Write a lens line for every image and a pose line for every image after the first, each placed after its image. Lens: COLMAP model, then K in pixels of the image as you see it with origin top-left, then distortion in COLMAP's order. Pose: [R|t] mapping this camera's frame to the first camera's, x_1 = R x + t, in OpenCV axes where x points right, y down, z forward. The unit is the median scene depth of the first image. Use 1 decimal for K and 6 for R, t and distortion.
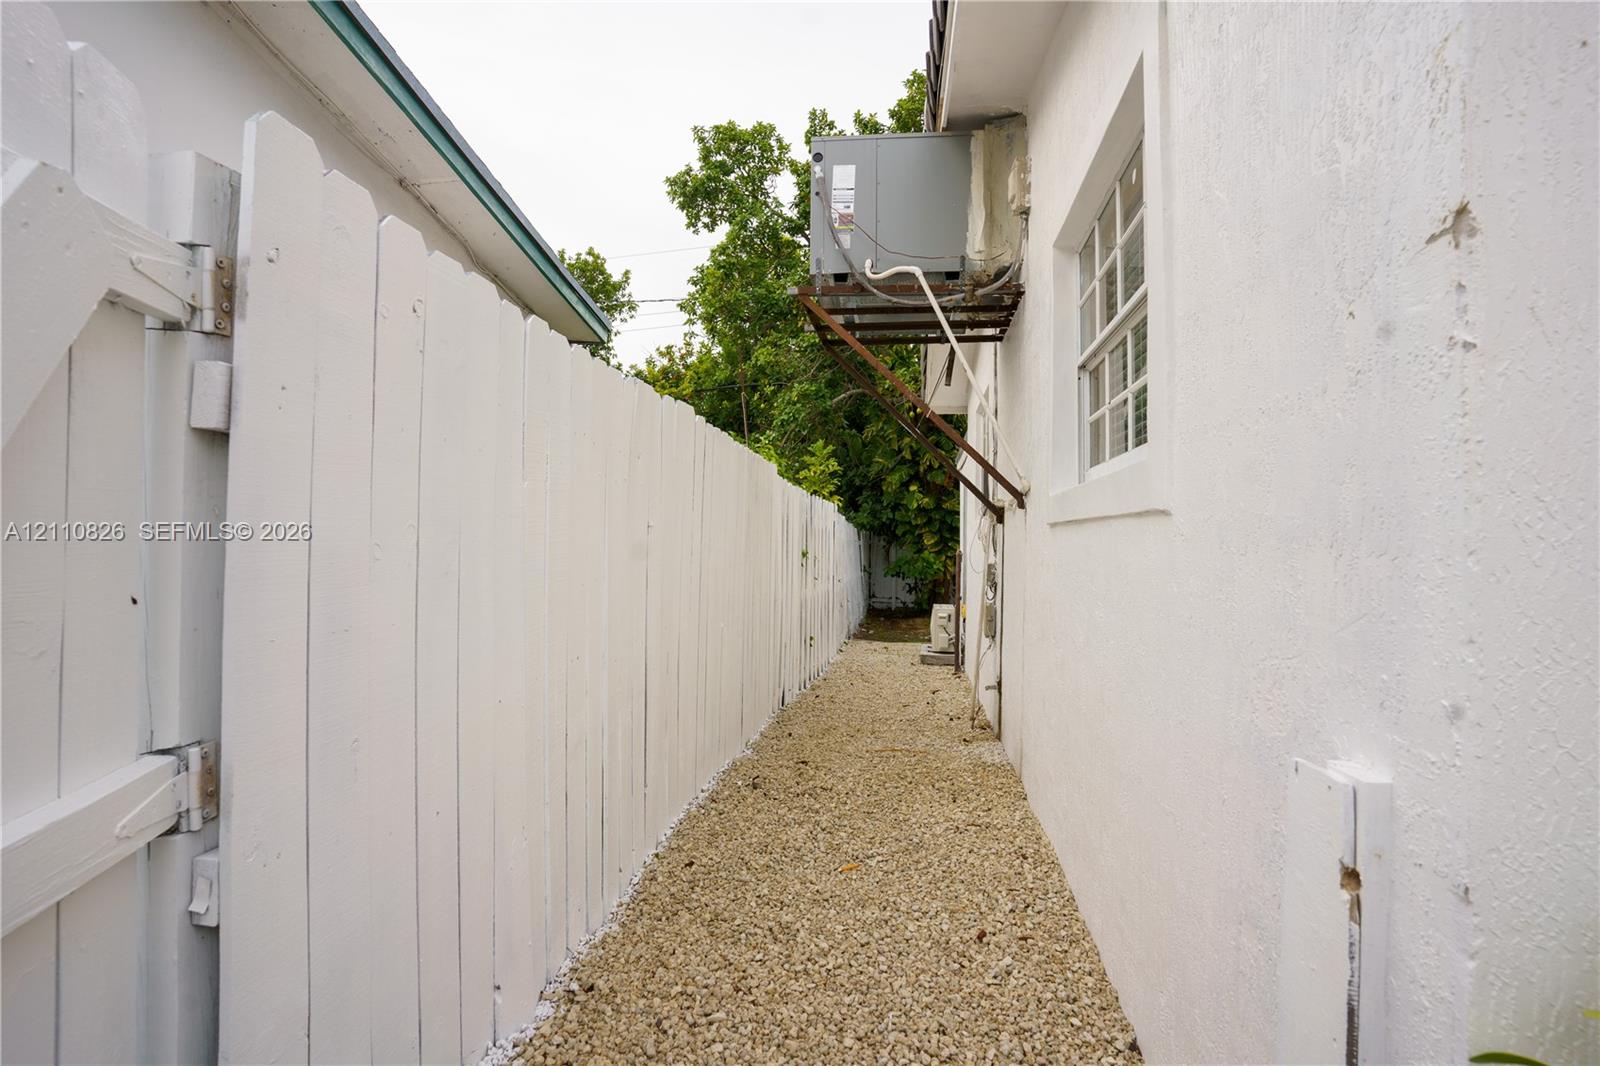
lens RADIAL K [[763.1, 0, 807.6], [0, 763.1, 525.5], [0, 0, 1]] dist [0.000795, -0.000864]
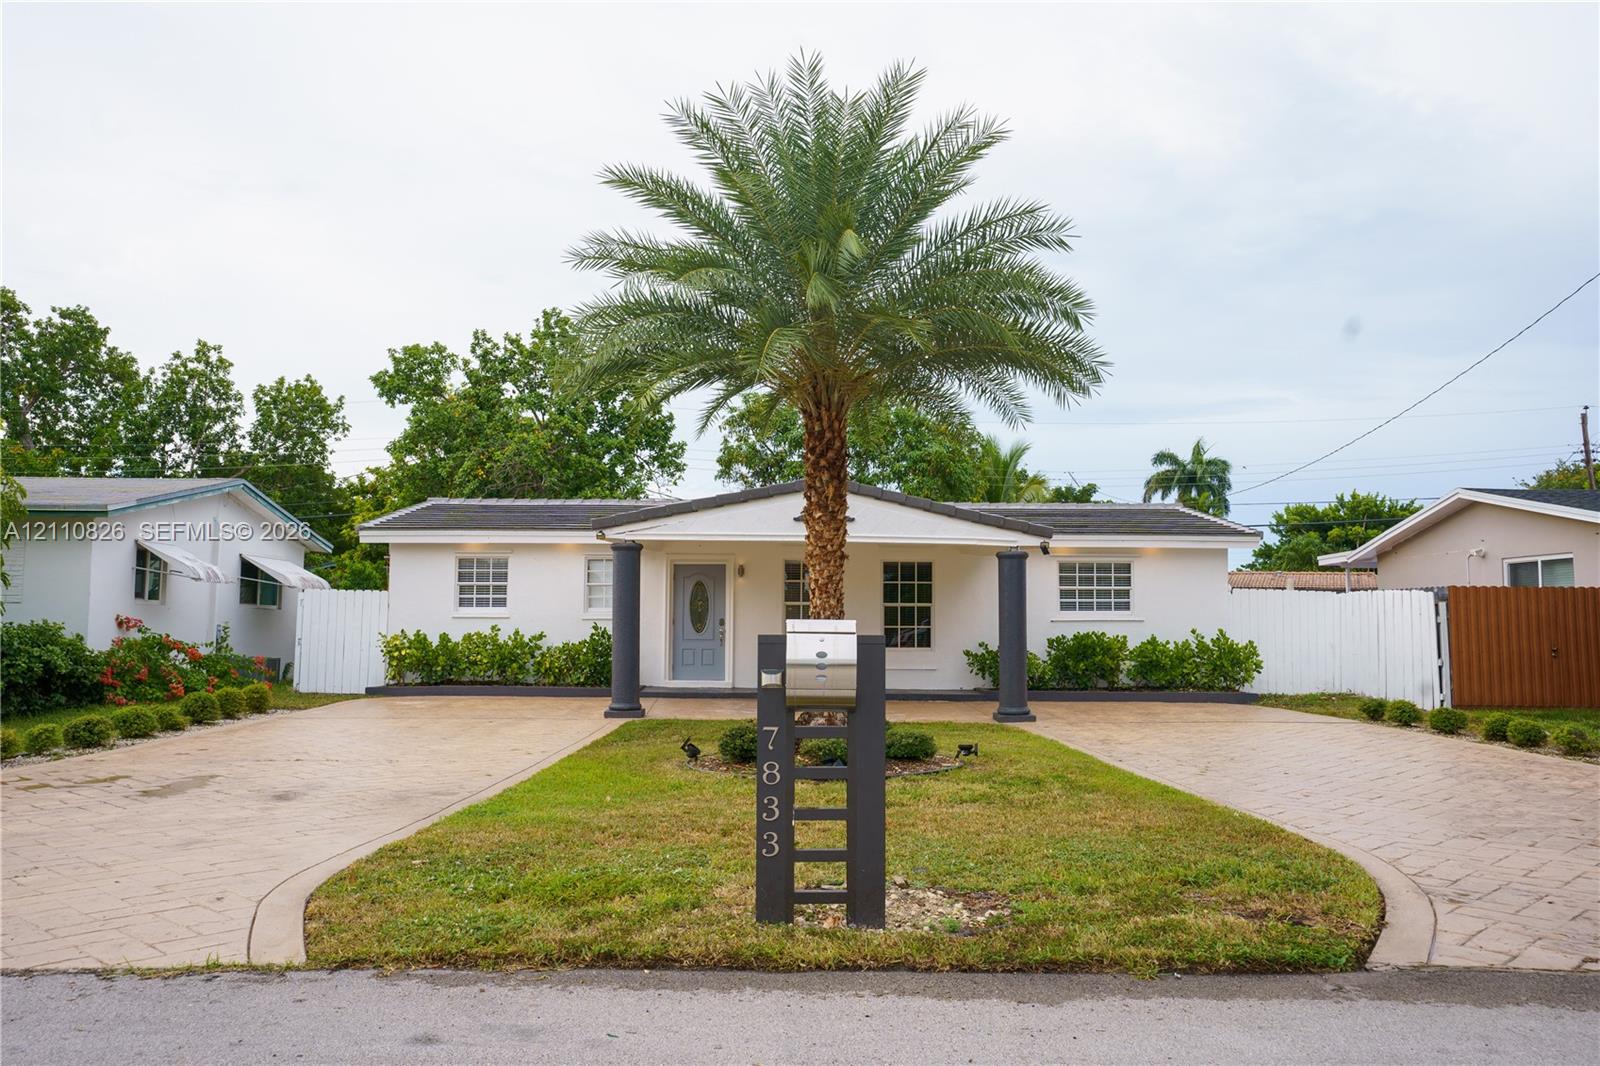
lens RADIAL K [[1277.7, 0, 802.1], [0, 1277.7, 534.9], [0, 0, 1]] dist [0.044870, 0.017470]
pose [[0.993598, 0.002670, 0.112943, 0.346682], [0.003954, 0.998287, -0.058379, -0.010179], [-0.112906, 0.058452, 0.991885, -1.459810]]
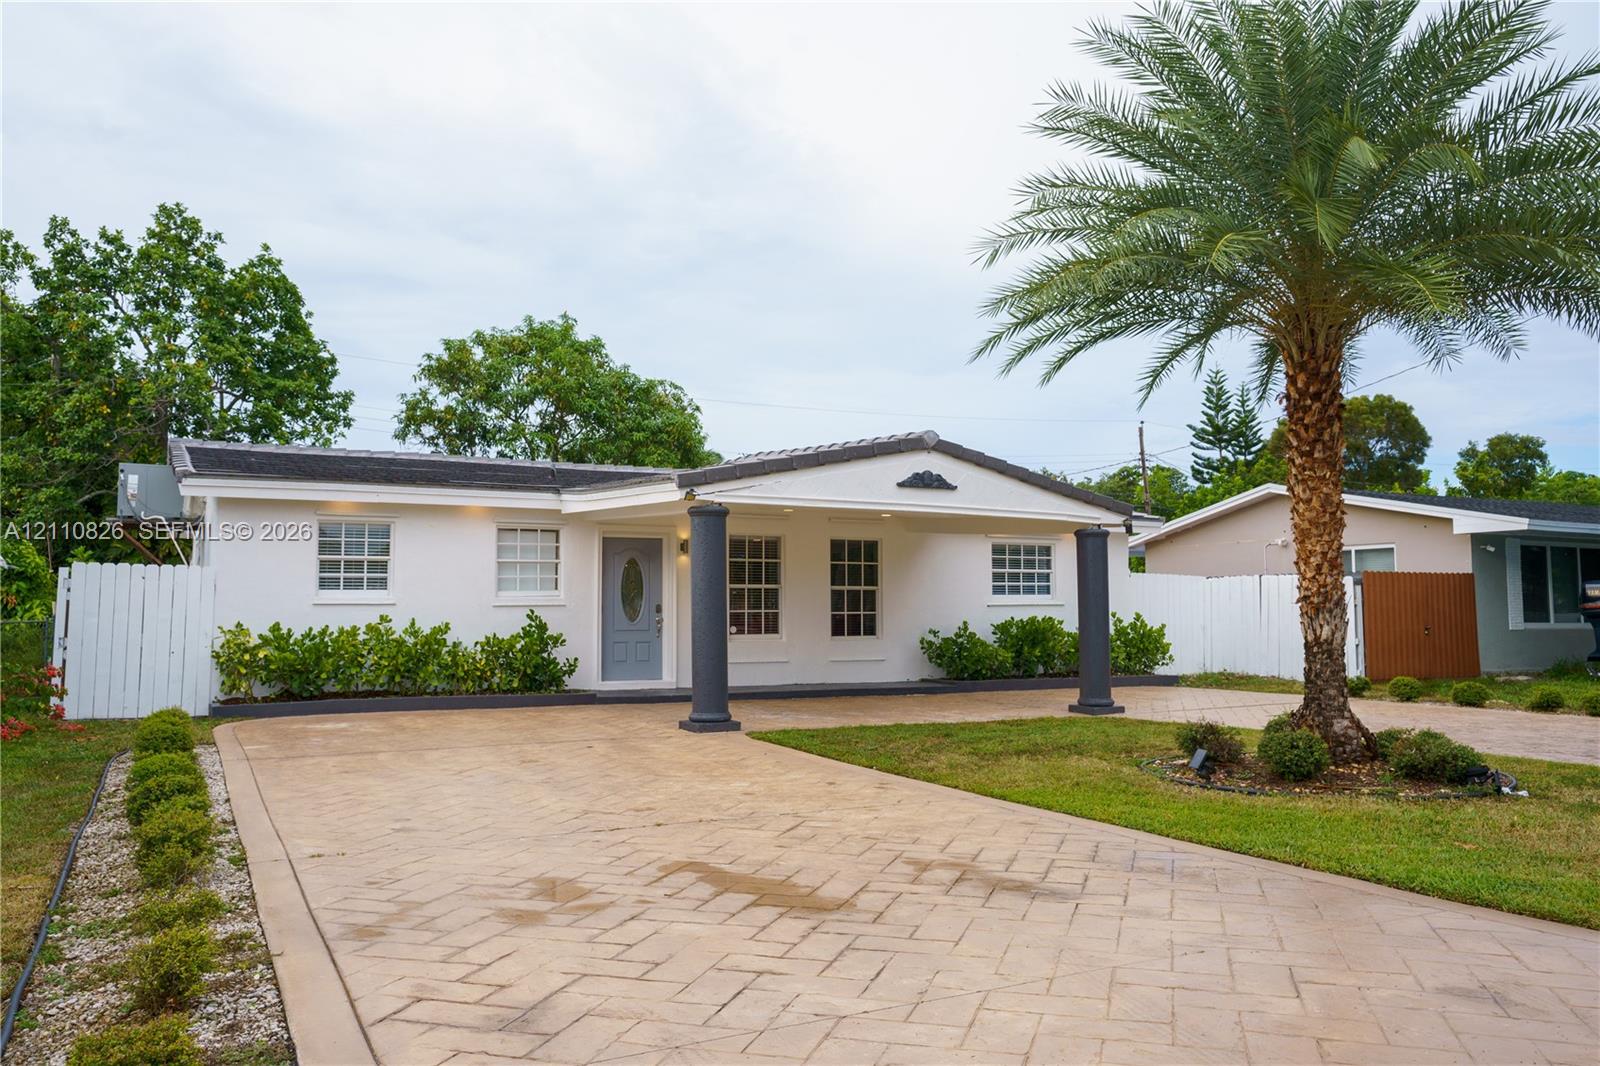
lens RADIAL K [[1277.7, 0, 798.7], [0, 1277.7, 521.4], [0, 0, 1]] dist [0.044870, 0.017470]
pose [[0.821784, 0.029121, 0.569055, -0.159854], [0.005438, 0.998247, -0.058938, -0.006679], [-0.569774, 0.051529, 0.820185, -1.057112]]
